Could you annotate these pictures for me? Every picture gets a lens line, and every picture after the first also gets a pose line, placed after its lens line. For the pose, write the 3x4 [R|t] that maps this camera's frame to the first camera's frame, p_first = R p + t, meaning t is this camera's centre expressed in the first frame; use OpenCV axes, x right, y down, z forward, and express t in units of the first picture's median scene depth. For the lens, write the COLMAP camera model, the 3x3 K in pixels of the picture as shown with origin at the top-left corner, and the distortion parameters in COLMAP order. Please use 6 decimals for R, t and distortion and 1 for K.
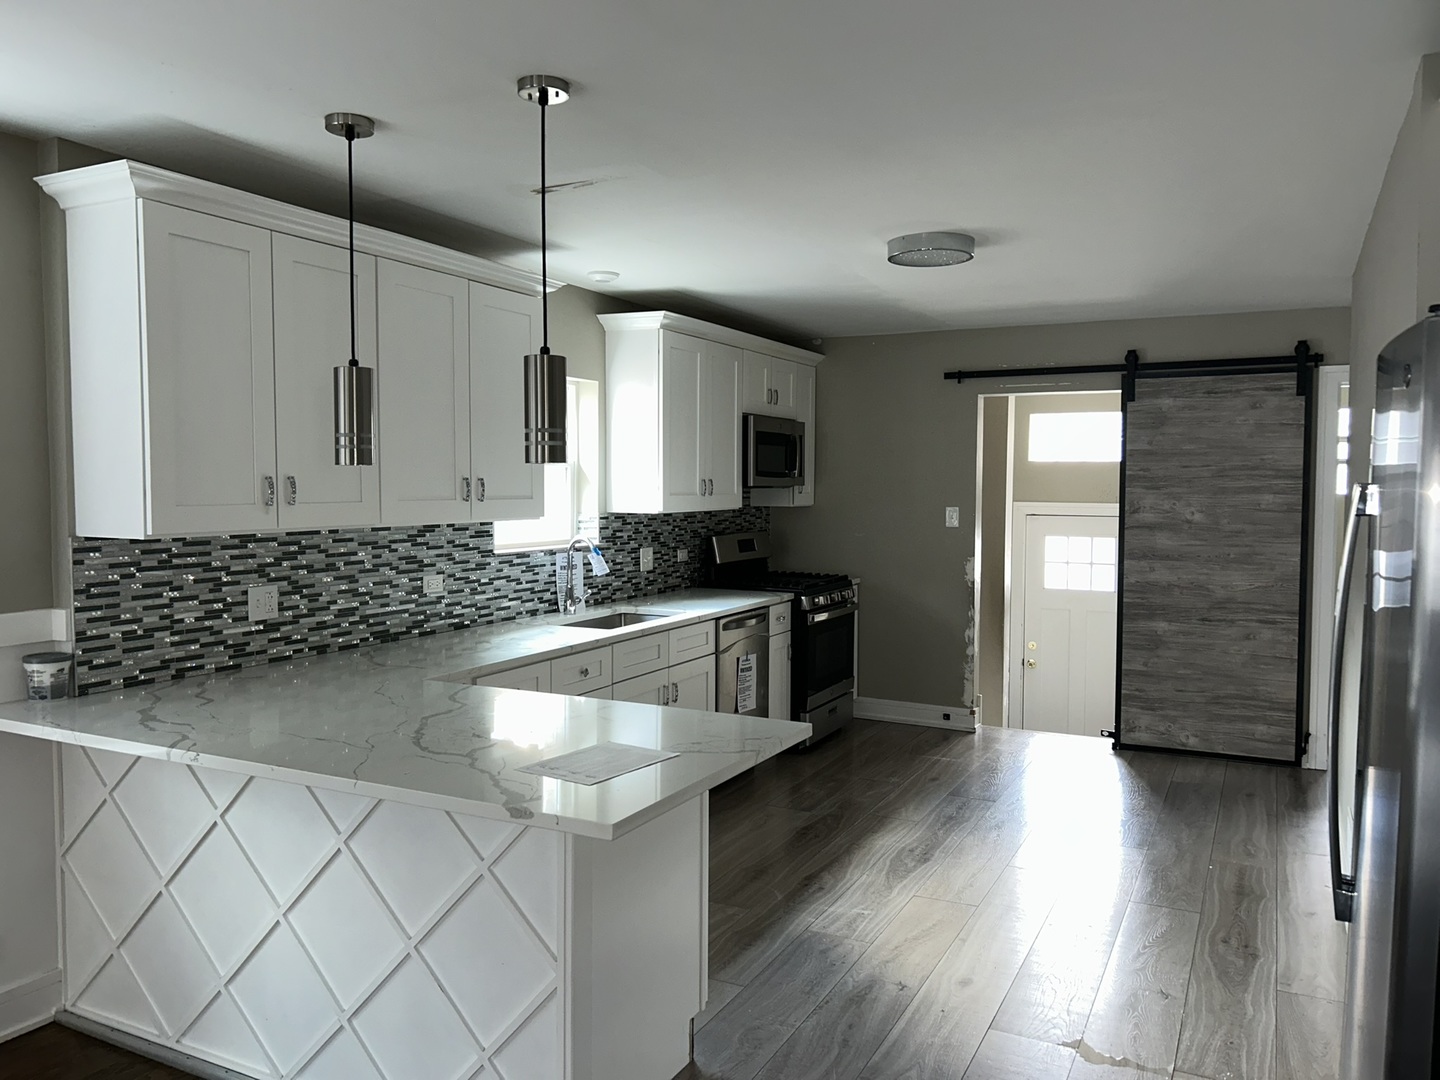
lens RADIAL K [[1089.8, 0, 726.3], [0, 1089.8, 539.9], [0, 0, 1]] dist [0.054877, -0.051853]
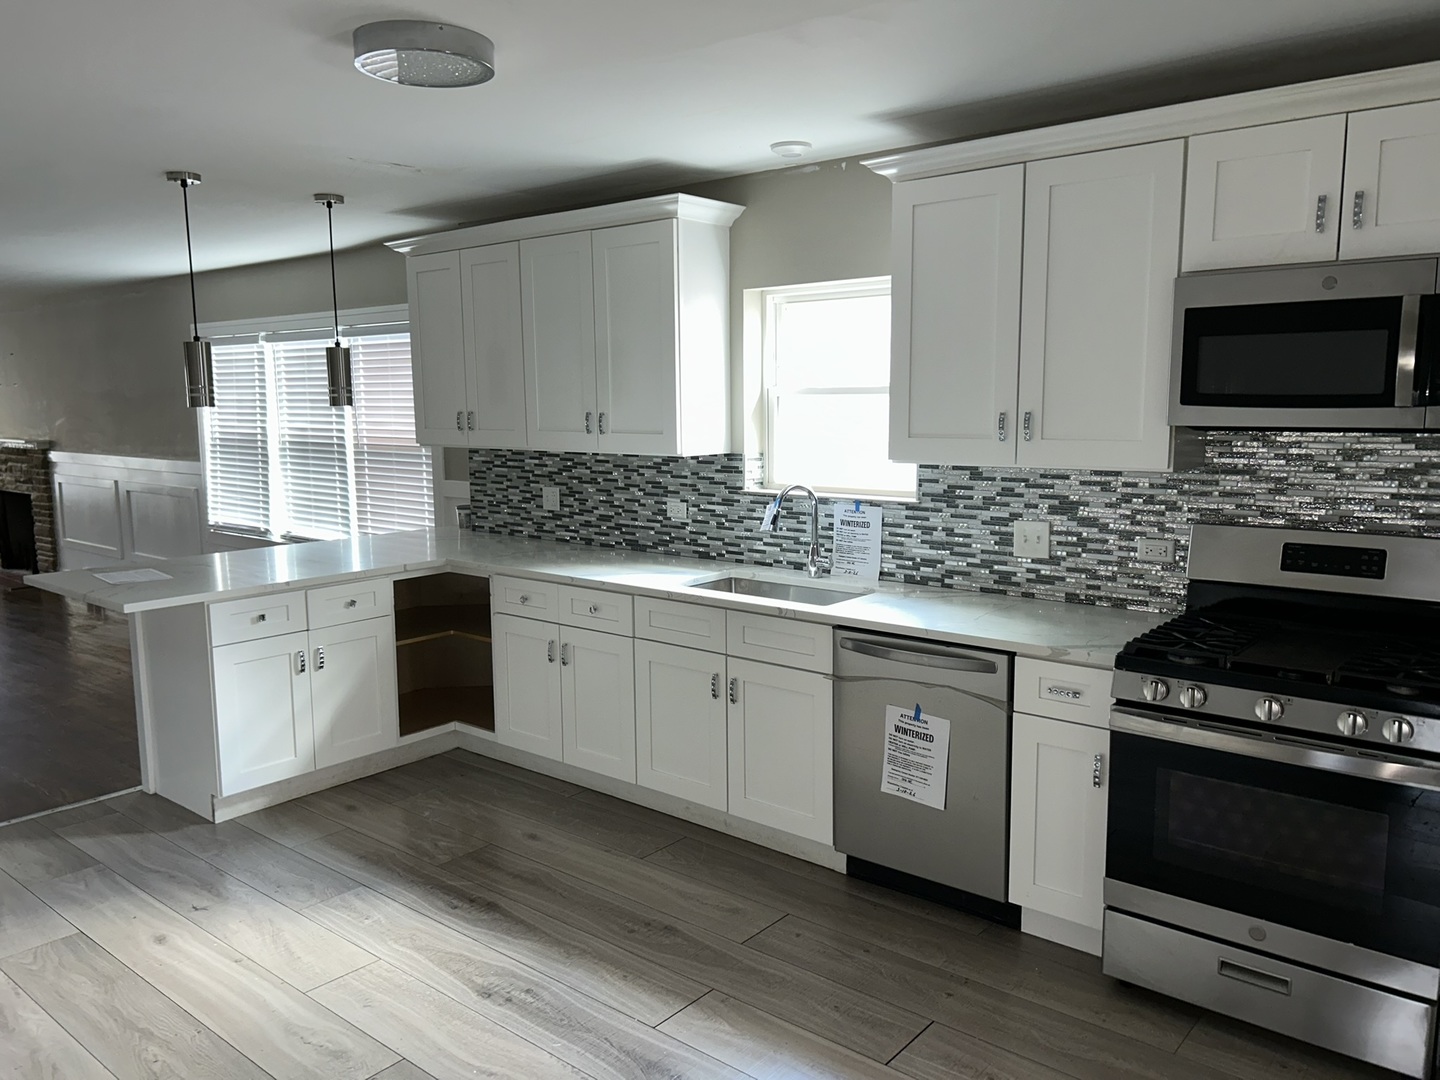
lens RADIAL K [[1089.8, 0, 727.5], [0, 1089.8, 547.9], [0, 0, 1]] dist [0.054877, -0.051853]
pose [[-0.234161, 0.128511, -0.963667, 0.787784], [-0.046425, 0.988616, 0.143119, -0.081634], [0.971089, 0.078251, -0.225529, 1.327864]]
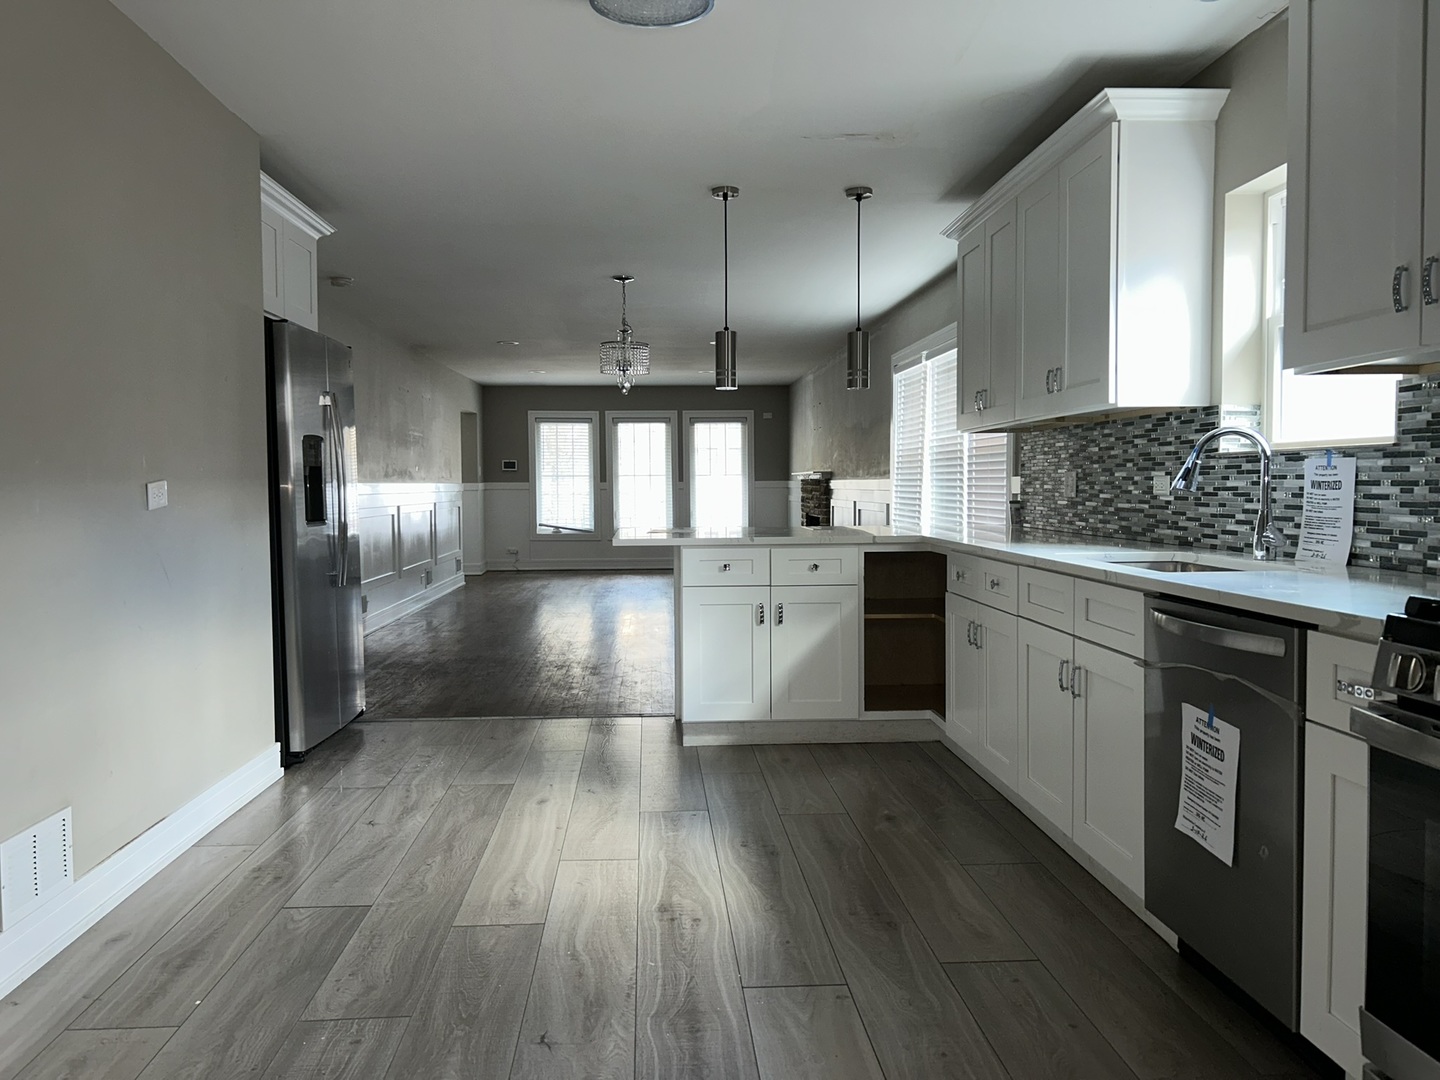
lens RADIAL K [[1089.8, 0, 693.6], [0, 1089.8, 534.2], [0, 0, 1]] dist [0.054877, -0.051853]
pose [[-0.873938, 0.020929, -0.485586, 0.499811], [-0.026458, 0.995542, 0.090527, 0.009461], [0.485317, 0.091963, -0.869489, 1.625466]]
